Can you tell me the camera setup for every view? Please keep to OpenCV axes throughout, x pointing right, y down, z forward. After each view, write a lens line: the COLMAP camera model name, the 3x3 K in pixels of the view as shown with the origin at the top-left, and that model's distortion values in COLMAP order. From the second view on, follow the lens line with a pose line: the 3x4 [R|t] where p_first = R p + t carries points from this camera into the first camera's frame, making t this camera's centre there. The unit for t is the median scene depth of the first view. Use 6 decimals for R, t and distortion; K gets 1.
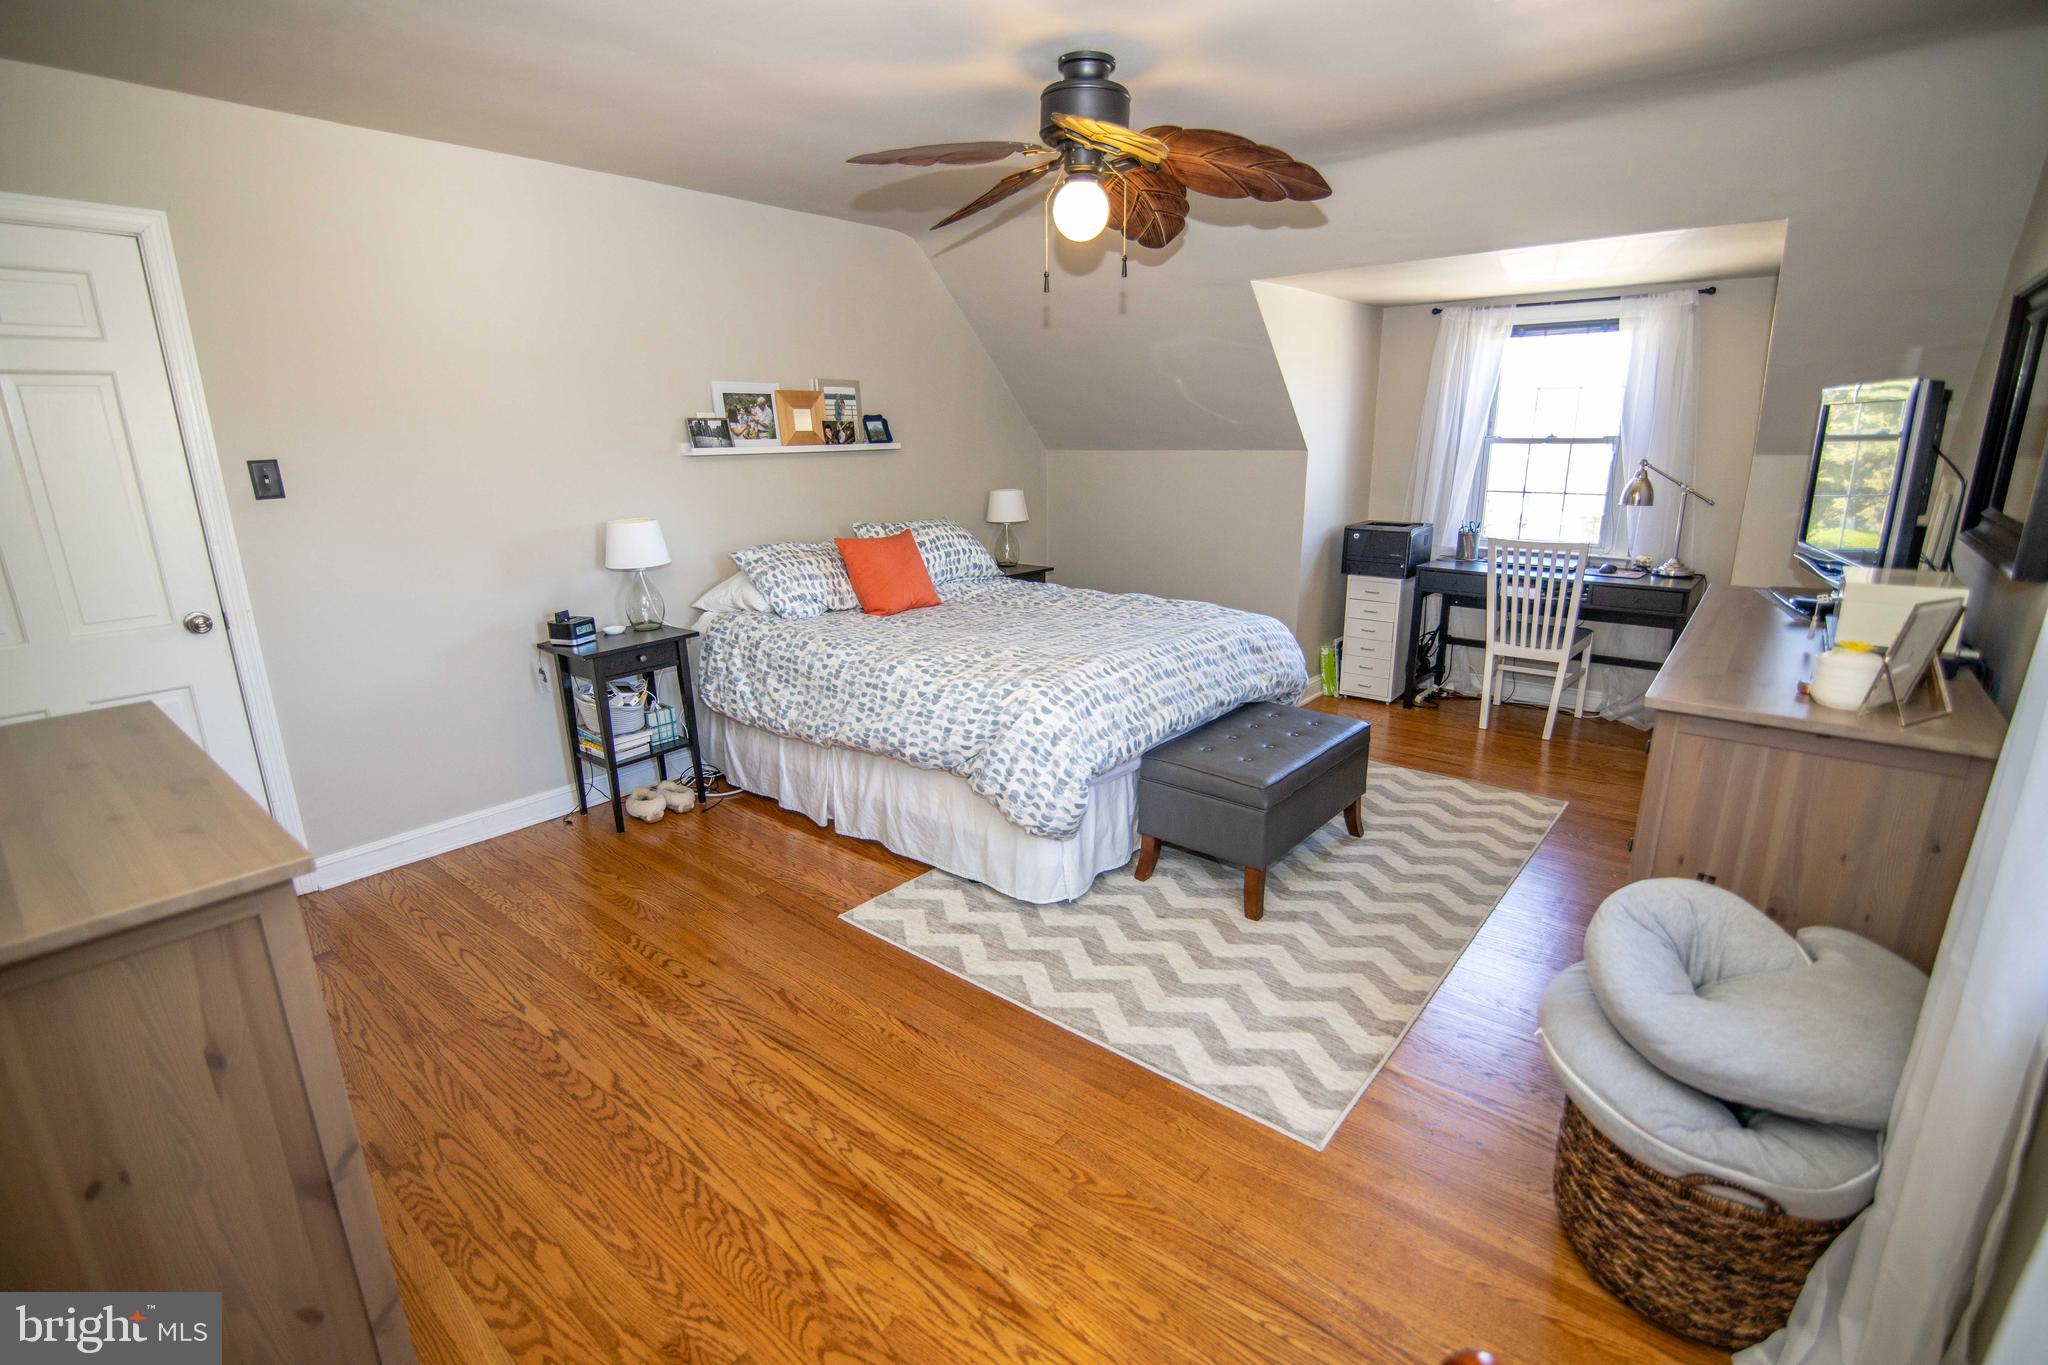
lens RADIAL K [[935.6, 0, 1029.5], [0, 935.6, 684.6], [0, 0, 1]] dist [-0.019489, 0.001041]
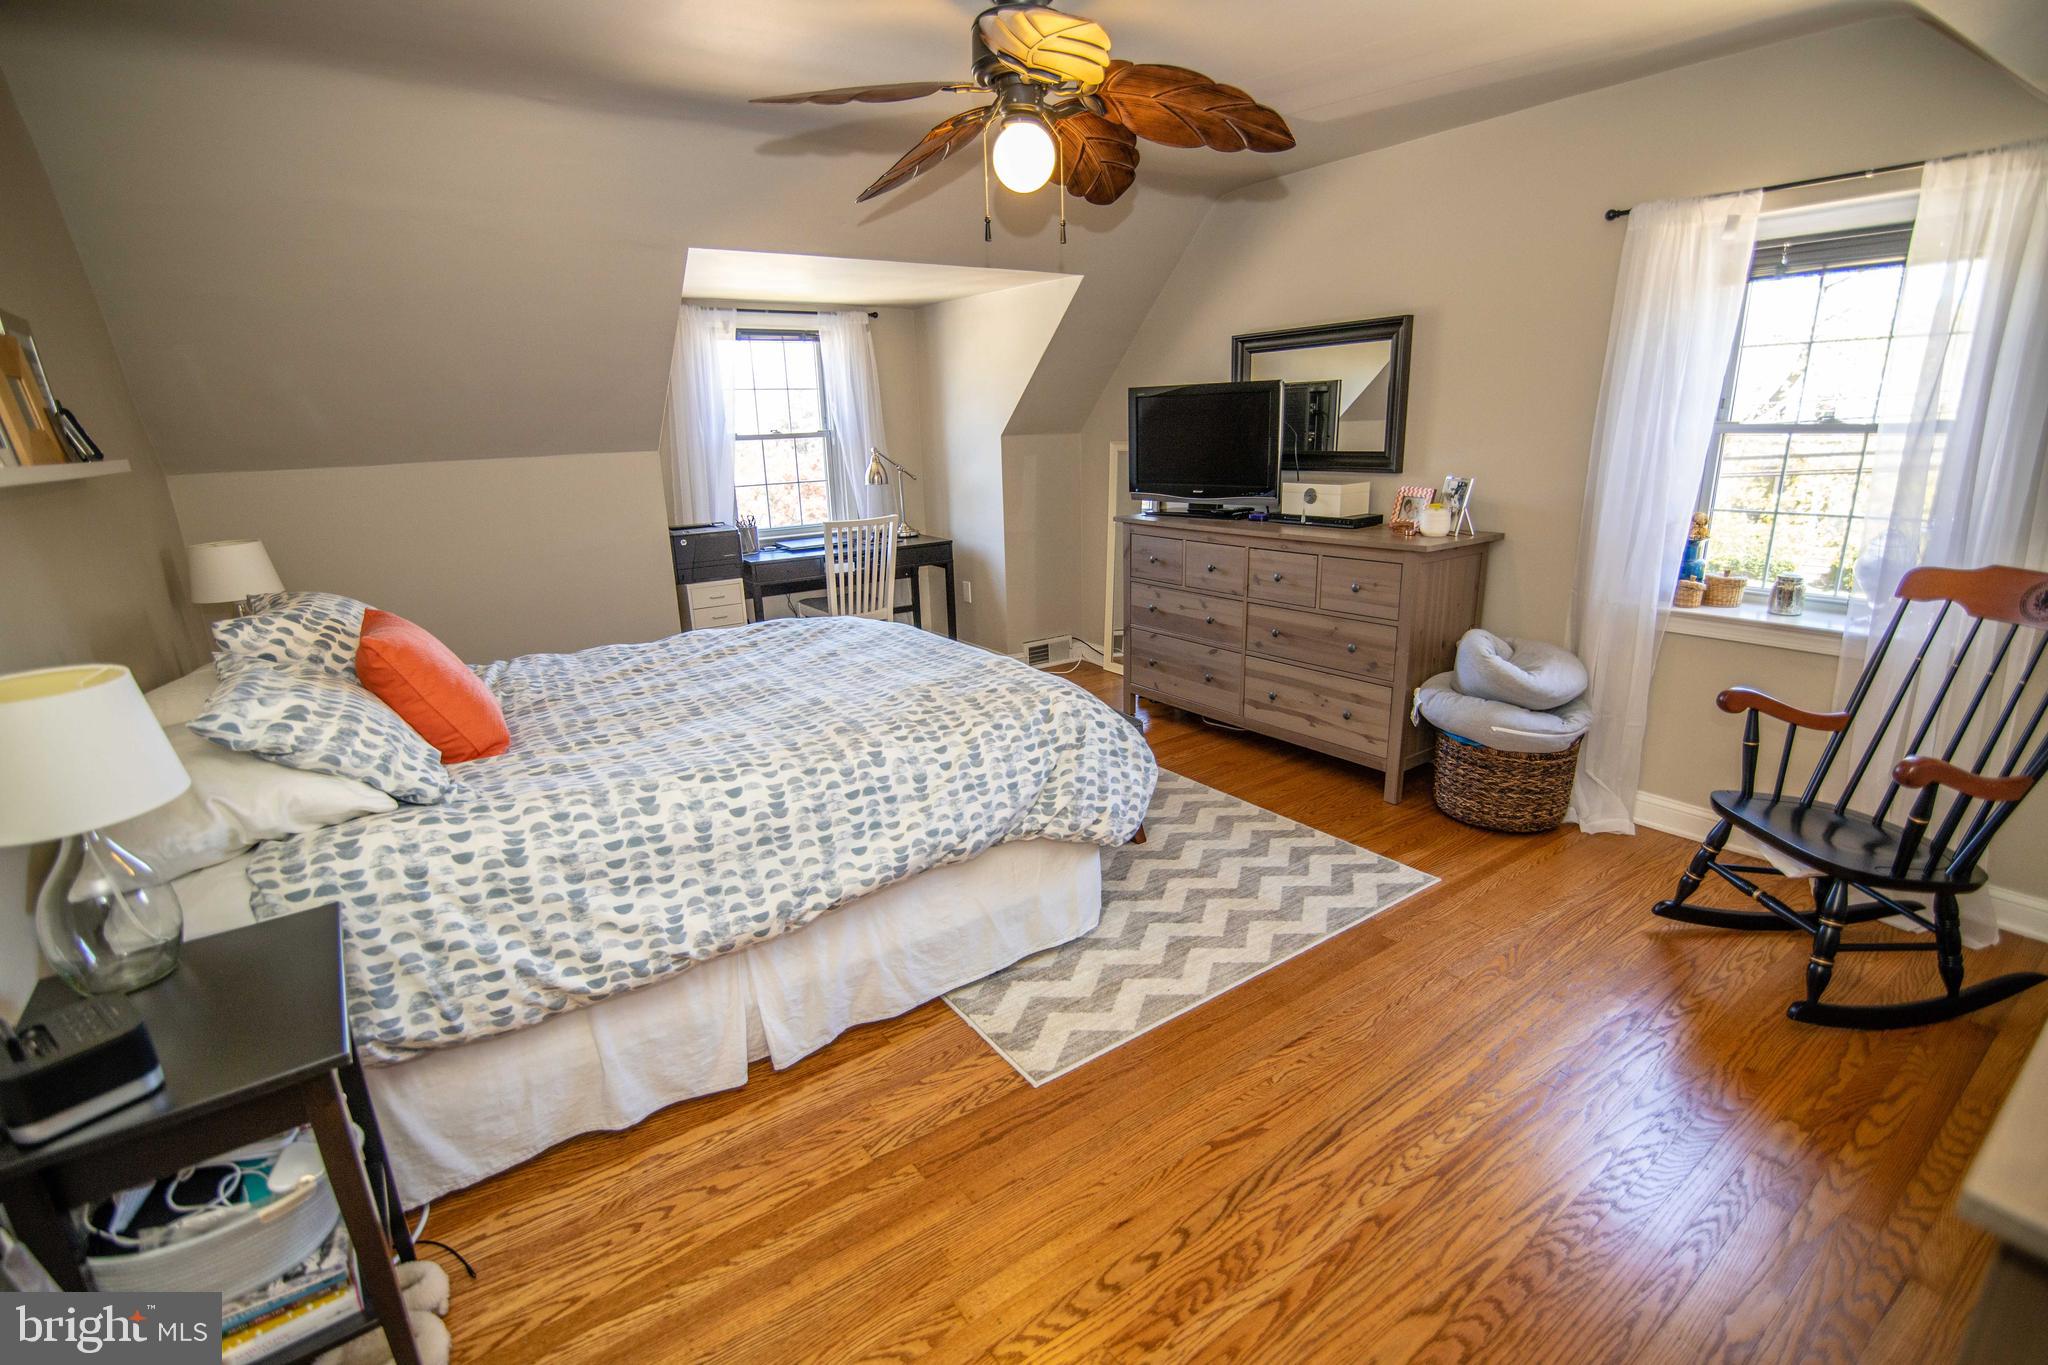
lens RADIAL K [[935.6, 0, 1029.5], [0, 935.6, 684.6], [0, 0, 1]] dist [-0.019489, 0.001041]
pose [[0.261676, -0.257457, 0.930184, -0.706558], [0.279328, 0.942722, 0.182347, -0.152487], [-0.923851, 0.212110, 0.318603, 0.642240]]
